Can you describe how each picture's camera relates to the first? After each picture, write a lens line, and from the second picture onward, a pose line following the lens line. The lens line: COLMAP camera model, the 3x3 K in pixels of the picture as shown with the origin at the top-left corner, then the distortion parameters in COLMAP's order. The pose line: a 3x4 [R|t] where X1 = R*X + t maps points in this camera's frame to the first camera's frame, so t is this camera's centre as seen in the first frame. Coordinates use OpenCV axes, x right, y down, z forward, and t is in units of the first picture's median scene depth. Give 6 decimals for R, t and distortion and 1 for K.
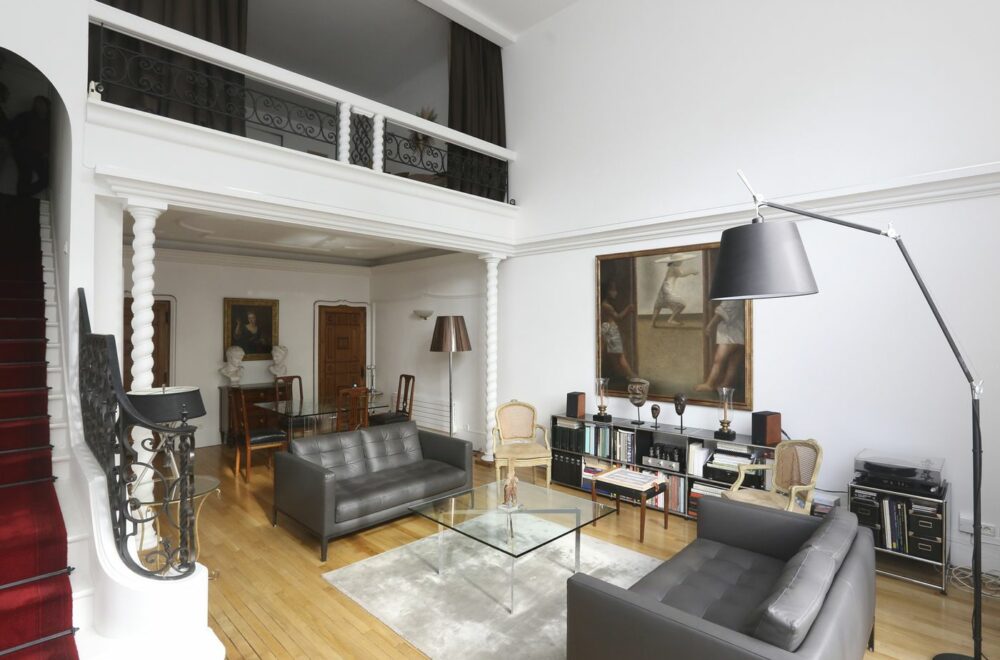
lens RADIAL K [[498.7, 0, 500.0], [0, 498.7, 330.0], [0, 0, 1]] dist [-0.079234, 0.040885]
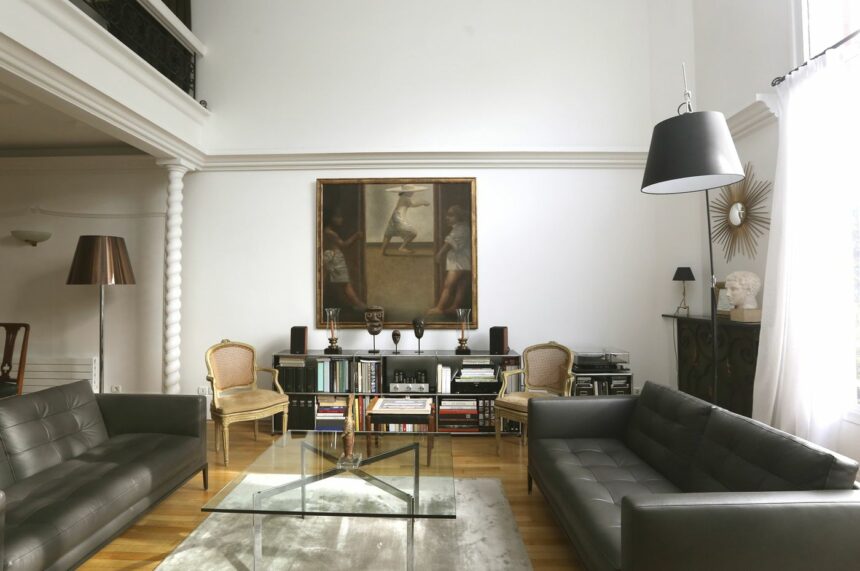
lens RADIAL K [[428.9, 0, 430.0], [0, 428.9, 285.5], [0, 0, 1]] dist [-0.079234, 0.040885]
pose [[0.728450, 0.007276, 0.685060, -0.218745], [0.003253, 0.999896, -0.014079, 0.069525], [-0.685091, 0.012484, 0.728350, 0.307975]]
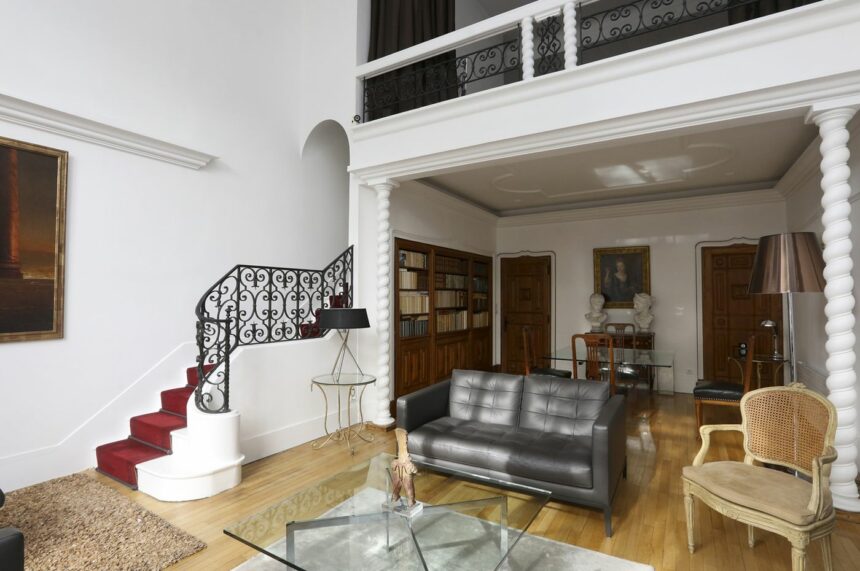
lens RADIAL K [[428.9, 0, 430.0], [0, 428.9, 285.5], [0, 0, 1]] dist [-0.079234, 0.040885]
pose [[0.231900, -0.030108, -0.972274, 0.377075], [0.001006, 0.999528, -0.030712, 0.062900], [0.972739, 0.006144, 0.231821, 0.615418]]
